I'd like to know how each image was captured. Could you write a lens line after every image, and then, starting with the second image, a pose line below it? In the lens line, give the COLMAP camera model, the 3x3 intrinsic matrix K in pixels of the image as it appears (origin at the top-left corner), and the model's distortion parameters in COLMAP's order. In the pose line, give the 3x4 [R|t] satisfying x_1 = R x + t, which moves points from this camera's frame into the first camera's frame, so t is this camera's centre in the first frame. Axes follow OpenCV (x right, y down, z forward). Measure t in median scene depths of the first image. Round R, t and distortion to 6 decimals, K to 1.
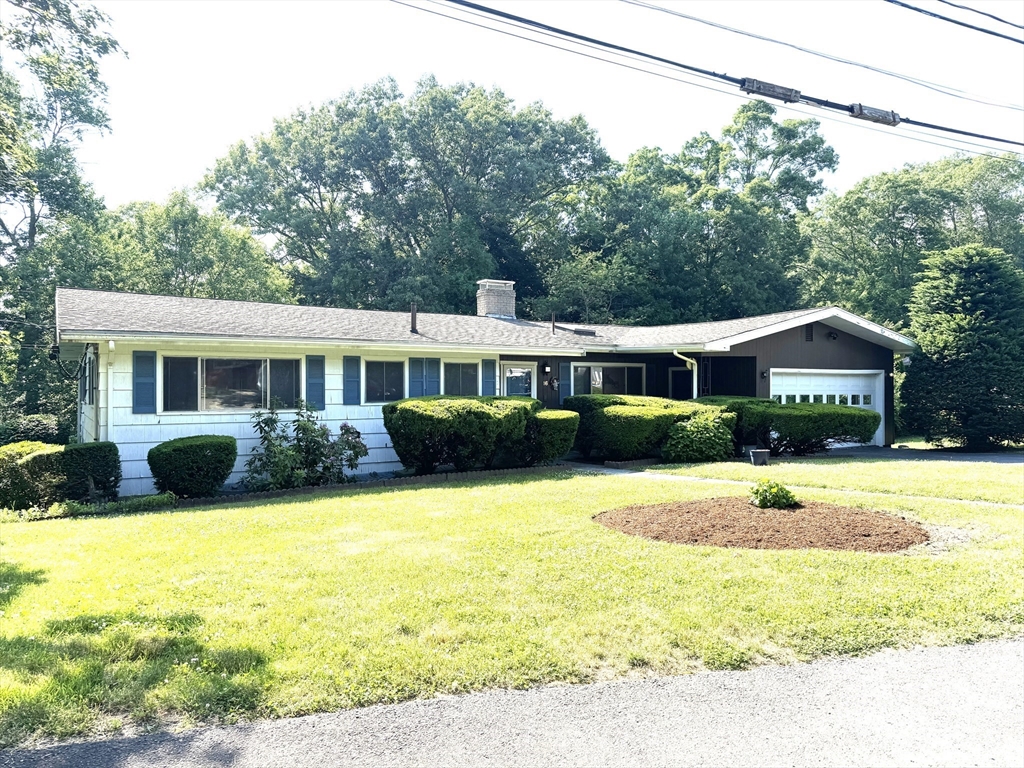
lens RADIAL K [[733.2, 0, 512.0], [0, 733.2, 384.0], [0, 0, 1]] dist [0.097891, -0.081562]
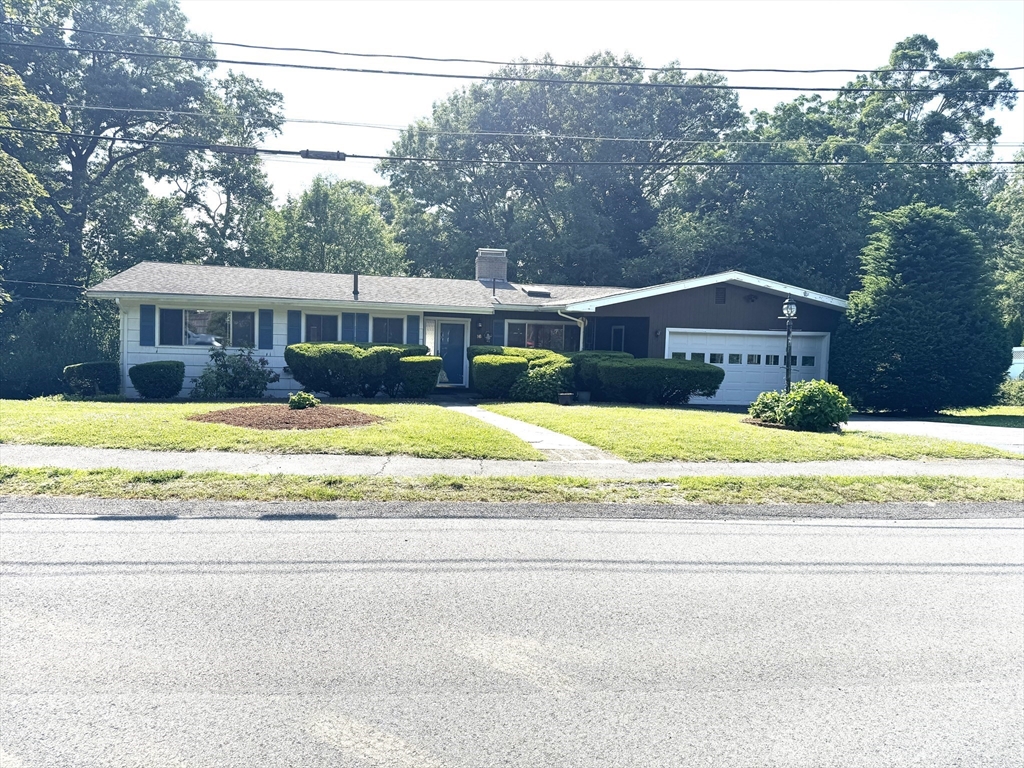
lens RADIAL K [[733.2, 0, 512.0], [0, 733.2, 384.0], [0, 0, 1]] dist [0.097891, -0.081562]
pose [[0.936253, 0.048309, -0.347989, 0.577562], [-0.028932, 0.997739, 0.060669, 0.002788], [0.350133, -0.046733, 0.935533, -0.128441]]
